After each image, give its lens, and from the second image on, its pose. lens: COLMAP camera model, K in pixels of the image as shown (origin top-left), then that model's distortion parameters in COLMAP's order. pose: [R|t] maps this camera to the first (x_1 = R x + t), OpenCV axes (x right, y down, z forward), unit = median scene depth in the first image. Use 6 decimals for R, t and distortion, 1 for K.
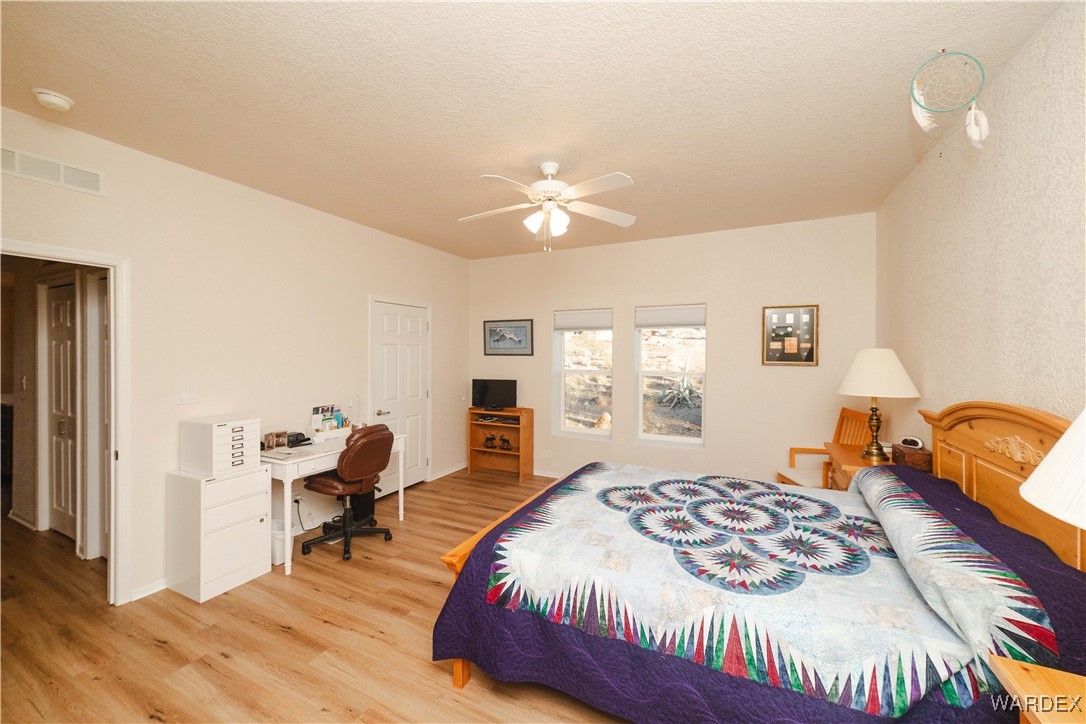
lens RADIAL K [[413.8, 0, 537.4], [0, 413.8, 355.3], [0, 0, 1]] dist [-0.005608, 0.000584]
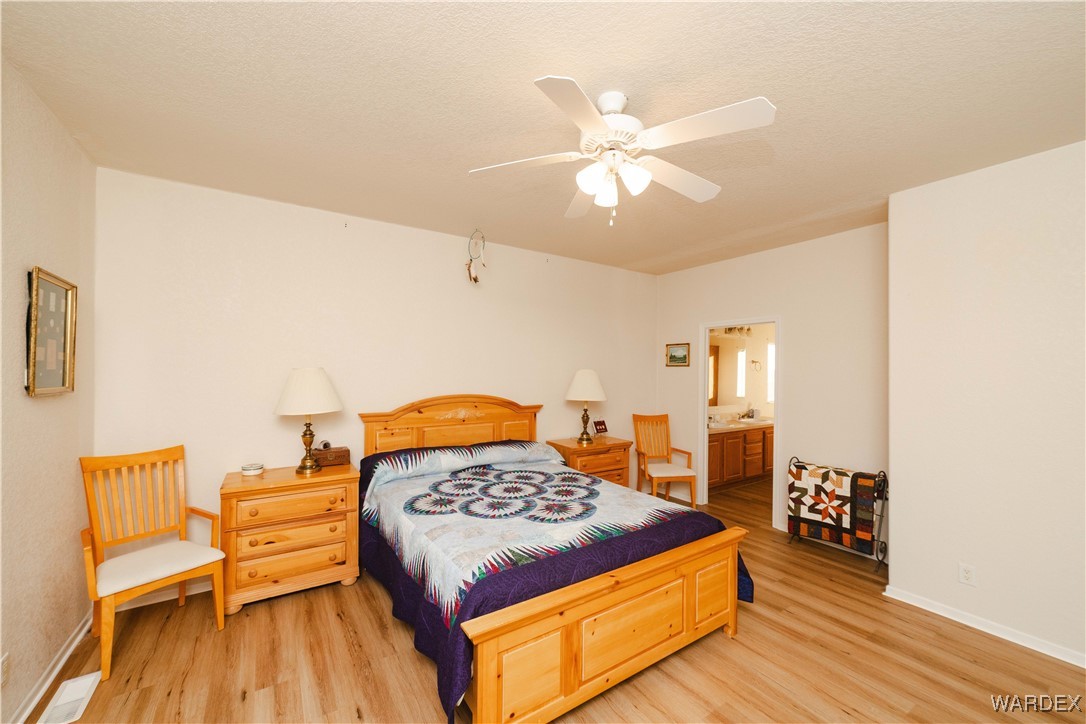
lens RADIAL K [[413.8, 0, 541.1], [0, 413.8, 371.7], [0, 0, 1]] dist [-0.005608, 0.000584]
pose [[-0.867646, -0.006074, 0.497145, -0.253649], [-0.005526, 0.999981, 0.002574, -0.009347], [-0.497151, -0.000514, -0.867664, 1.957604]]
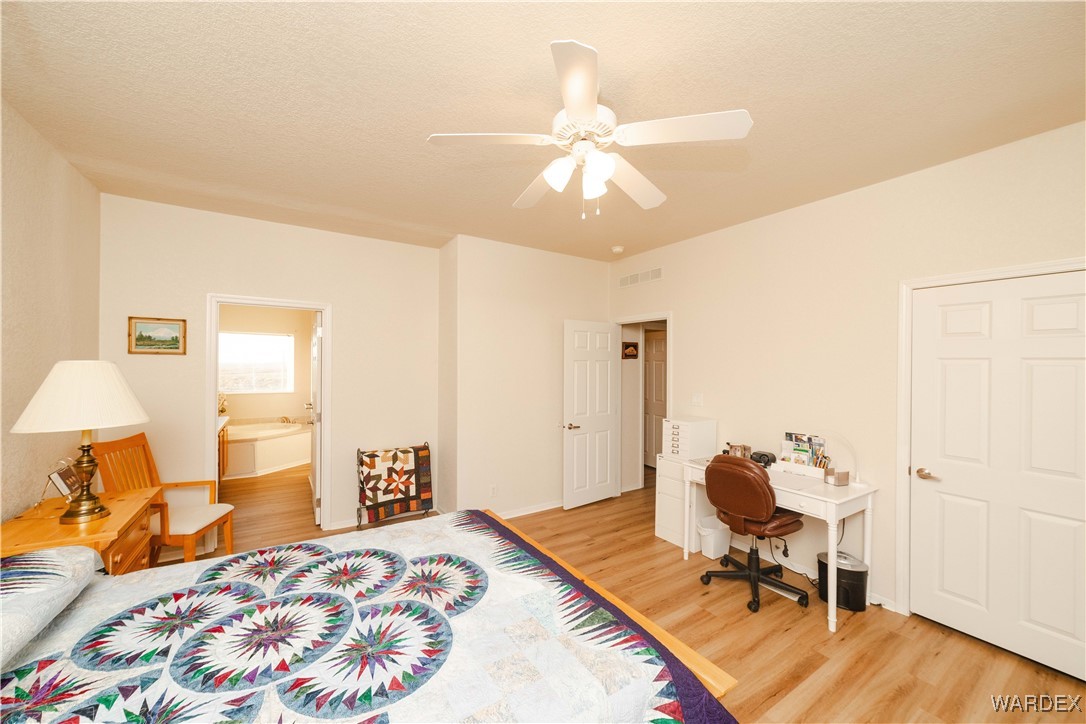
lens RADIAL K [[413.8, 0, 549.7], [0, 413.8, 370.2], [0, 0, 1]] dist [-0.005608, 0.000584]
pose [[-0.494494, 0.006195, -0.869159, 0.737921], [-0.013884, 0.999791, 0.015025, -0.021405], [0.869070, 0.019497, -0.494304, 1.516155]]
